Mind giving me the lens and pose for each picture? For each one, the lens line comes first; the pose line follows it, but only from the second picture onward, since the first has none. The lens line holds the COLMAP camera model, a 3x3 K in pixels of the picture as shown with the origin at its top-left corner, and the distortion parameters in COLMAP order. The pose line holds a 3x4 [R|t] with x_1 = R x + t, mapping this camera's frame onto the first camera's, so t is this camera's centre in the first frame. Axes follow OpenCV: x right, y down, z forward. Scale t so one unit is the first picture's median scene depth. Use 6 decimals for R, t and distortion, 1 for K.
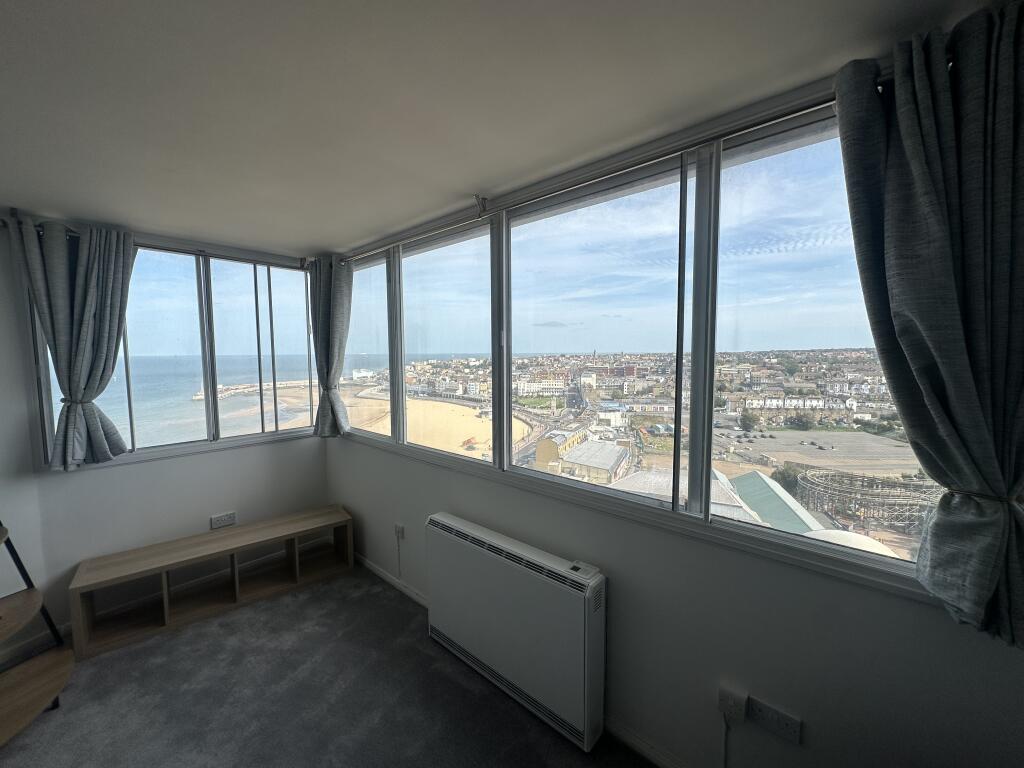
lens RADIAL K [[412.4, 0, 512.1], [0, 412.4, 380.8], [0, 0, 1]] dist [-0.003755, -0.001153]
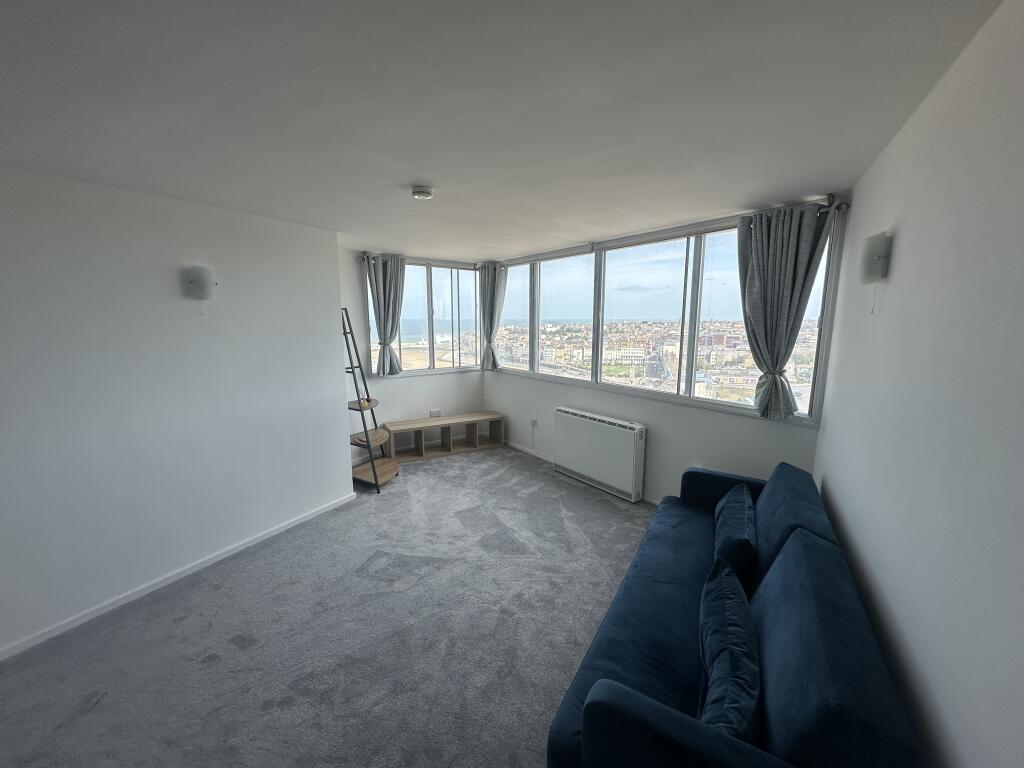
lens RADIAL K [[412.4, 0, 508.0], [0, 412.4, 389.4], [0, 0, 1]] dist [-0.003755, -0.001153]
pose [[0.981083, 0.038413, -0.189739, -0.047468], [-0.018849, 0.994413, 0.103861, 0.039024], [0.192669, -0.098320, 0.976326, -0.727439]]
